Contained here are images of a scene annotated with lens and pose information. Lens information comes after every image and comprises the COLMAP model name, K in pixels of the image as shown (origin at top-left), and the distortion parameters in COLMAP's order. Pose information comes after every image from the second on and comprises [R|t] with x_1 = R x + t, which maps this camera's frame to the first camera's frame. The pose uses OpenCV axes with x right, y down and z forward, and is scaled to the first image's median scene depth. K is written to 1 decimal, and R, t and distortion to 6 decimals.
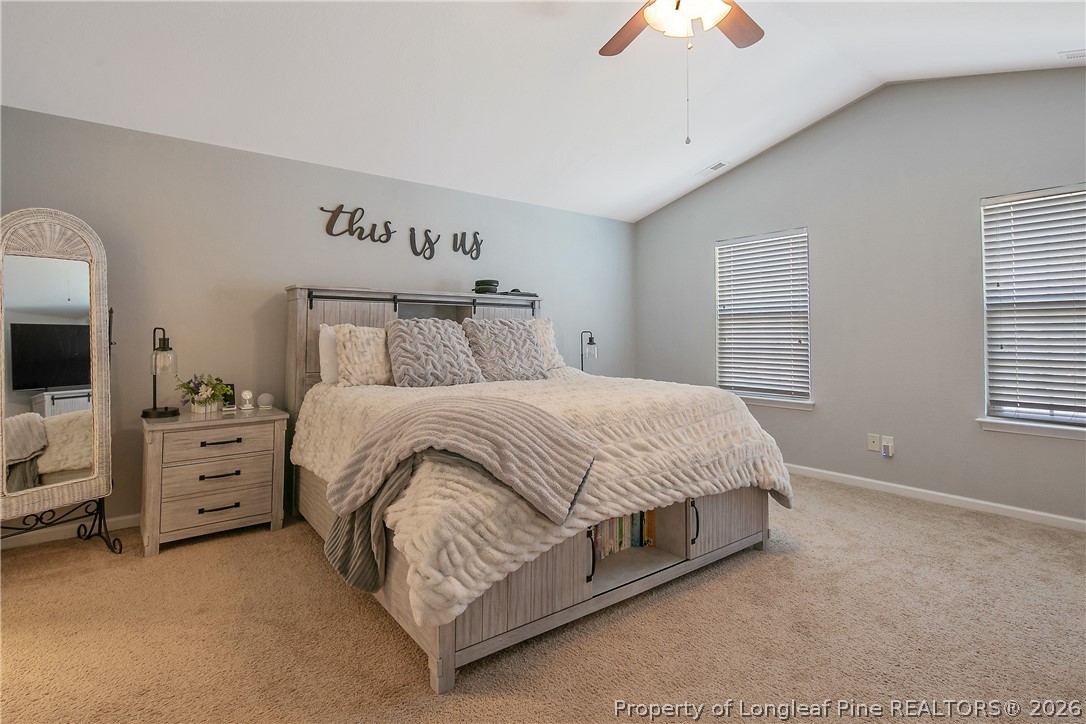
lens RADIAL K [[530.7, 0, 514.5], [0, 530.7, 336.6], [0, 0, 1]] dist [0.005469, -0.005137]
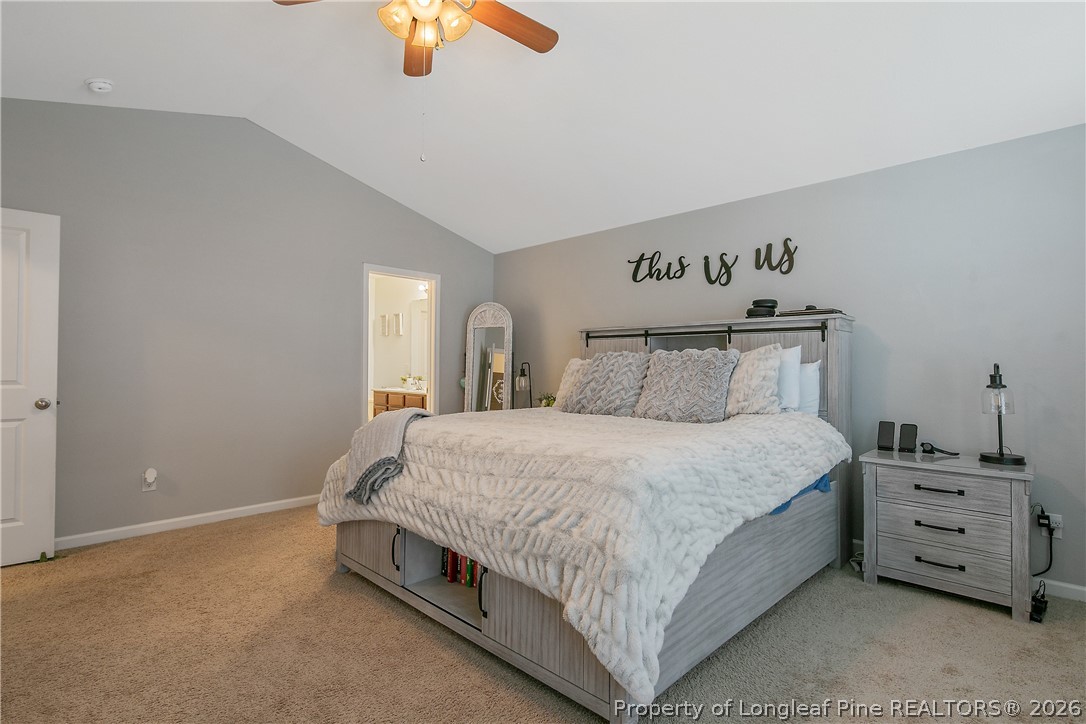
lens RADIAL K [[530.7, 0, 545.3], [0, 530.7, 358.5], [0, 0, 1]] dist [0.005469, -0.005137]
pose [[0.166711, -0.015602, -0.985882, 0.689194], [-0.013177, 0.999750, -0.018050, 0.000146], [0.985918, 0.016000, 0.166464, 0.553726]]
